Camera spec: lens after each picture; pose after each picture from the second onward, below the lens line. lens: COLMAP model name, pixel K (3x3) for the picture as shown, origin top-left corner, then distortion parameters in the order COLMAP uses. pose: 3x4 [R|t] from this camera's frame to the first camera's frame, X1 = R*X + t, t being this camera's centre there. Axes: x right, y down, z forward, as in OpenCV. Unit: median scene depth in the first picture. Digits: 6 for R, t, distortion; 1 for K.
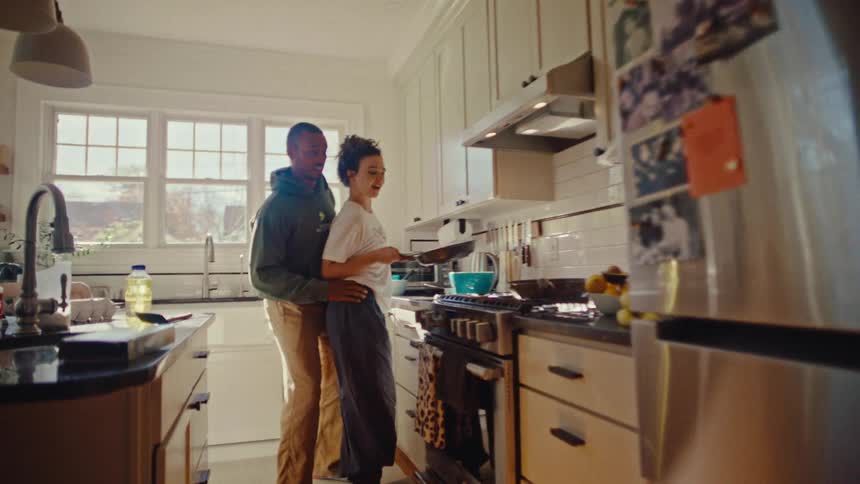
lens RADIAL K [[539.3, 0, 430.0], [0, 539.3, 242.0], [0, 0, 1]] dist [-0.049949, 0.000171]
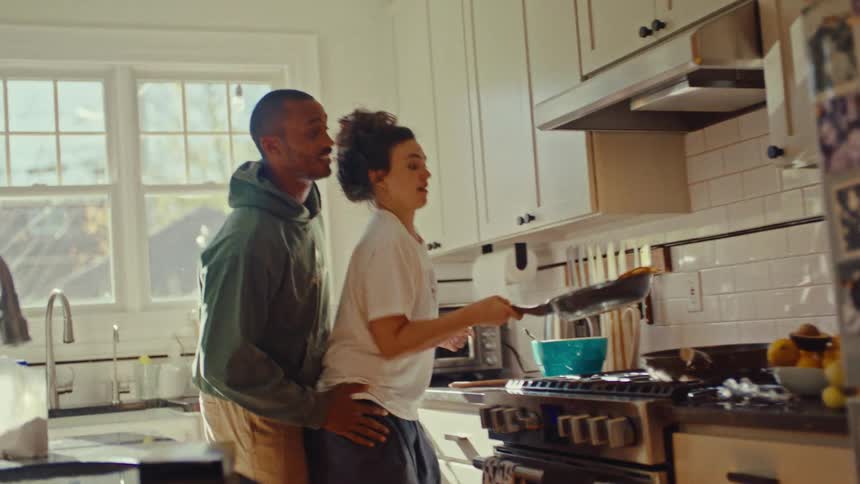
lens RADIAL K [[1181.7, 0, 430.0], [0, 1181.7, 242.0], [0, 0, 1]] dist [-0.006029, 0.012462]
pose [[0.997724, -0.043260, 0.051730, -0.137310], [0.044279, 0.998844, -0.018725, -0.035232], [-0.050860, 0.020973, 0.998486, -0.311981]]
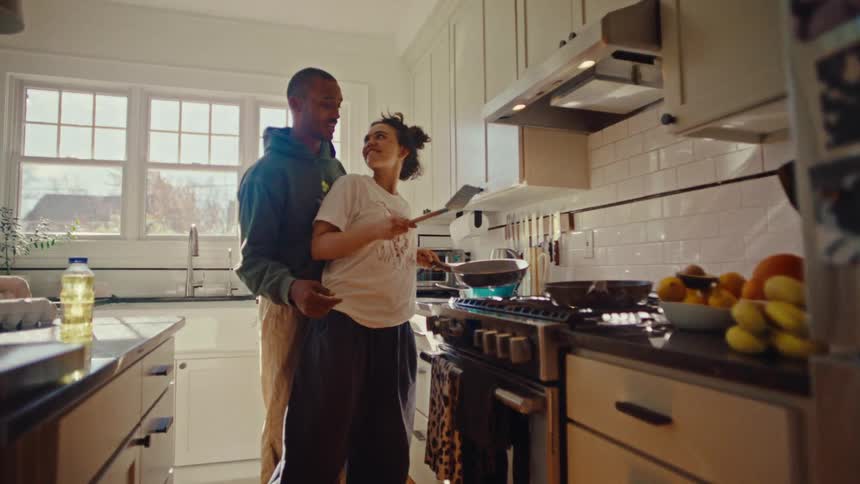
lens RADIAL K [[539.3, 0, 430.0], [0, 539.3, 242.0], [0, 0, 1]] dist [-0.049949, 0.000171]
pose [[0.999902, 0.011899, -0.007405, -0.016732], [-0.011872, 0.999923, 0.003678, 0.008494], [0.007448, -0.003590, 0.999966, 0.161143]]
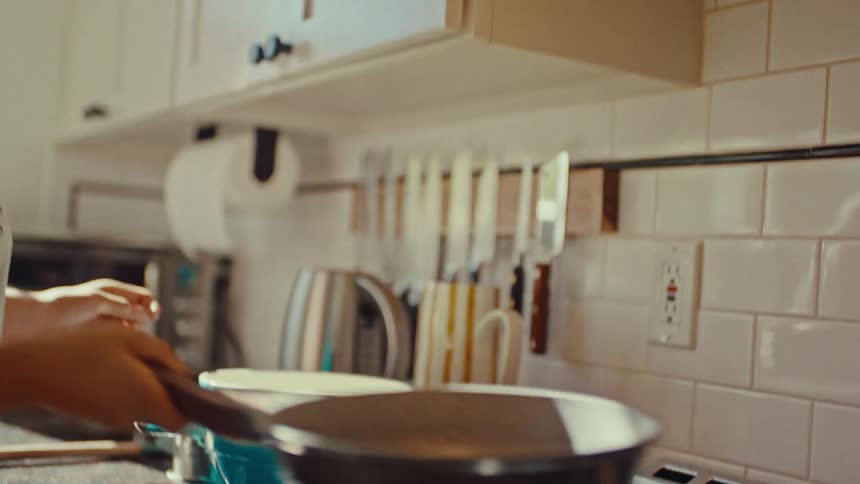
lens RADIAL K [[1181.7, 0, 430.0], [0, 1181.7, 242.0], [0, 0, 1]] dist [-0.006029, 0.012462]
pose [[0.972024, 0.090414, 0.216782, 0.025174], [-0.098142, 0.994855, 0.025130, -0.013931], [-0.213394, -0.045702, 0.975897, 0.603736]]
